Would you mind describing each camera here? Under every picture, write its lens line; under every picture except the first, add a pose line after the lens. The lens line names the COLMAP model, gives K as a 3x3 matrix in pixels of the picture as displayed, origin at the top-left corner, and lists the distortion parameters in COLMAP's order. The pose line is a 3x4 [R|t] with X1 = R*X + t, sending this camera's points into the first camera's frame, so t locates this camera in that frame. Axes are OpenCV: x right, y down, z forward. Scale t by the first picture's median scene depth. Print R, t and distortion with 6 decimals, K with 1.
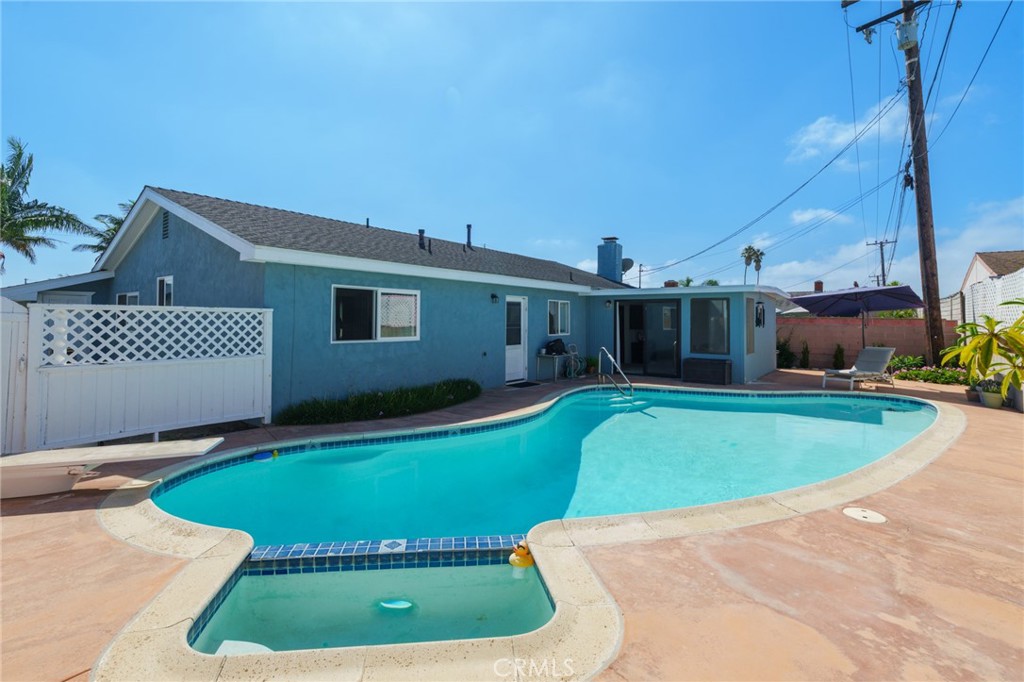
lens RADIAL K [[471.8, 0, 509.2], [0, 471.8, 304.5], [0, 0, 1]] dist [-0.001005, 0.000210]
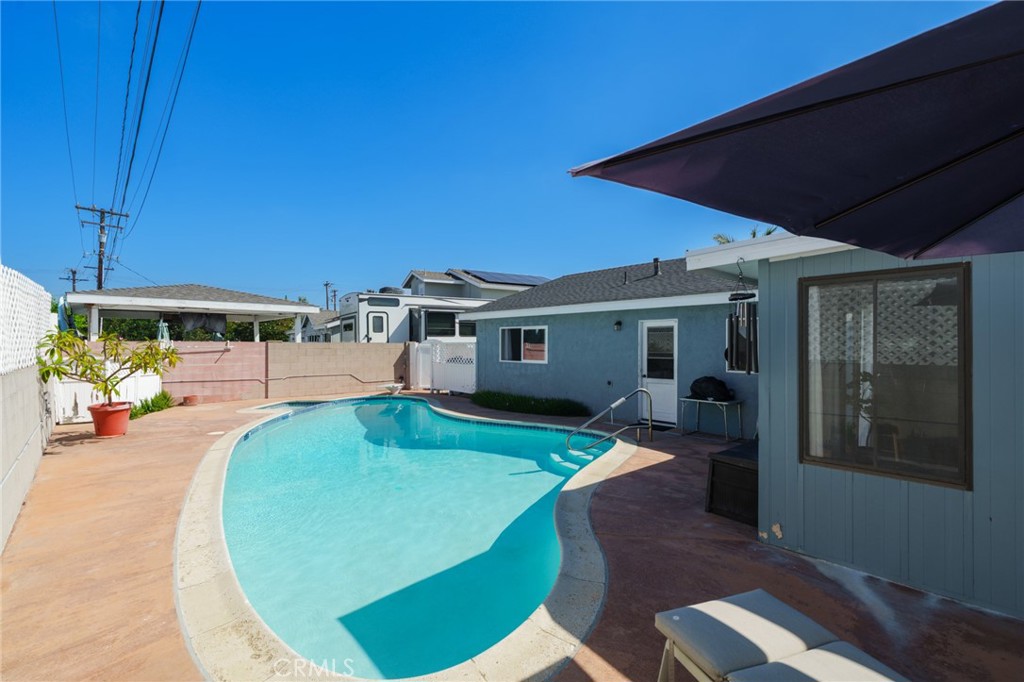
lens RADIAL K [[461.5, 0, 512.0], [0, 461.5, 341.0], [0, 0, 1]] dist [-0.001626, 0.000028]
pose [[-0.175726, -0.014761, -0.984328, 0.999842], [0.029472, 0.999361, -0.020248, 0.033080], [0.983998, -0.032568, -0.175179, 1.040132]]
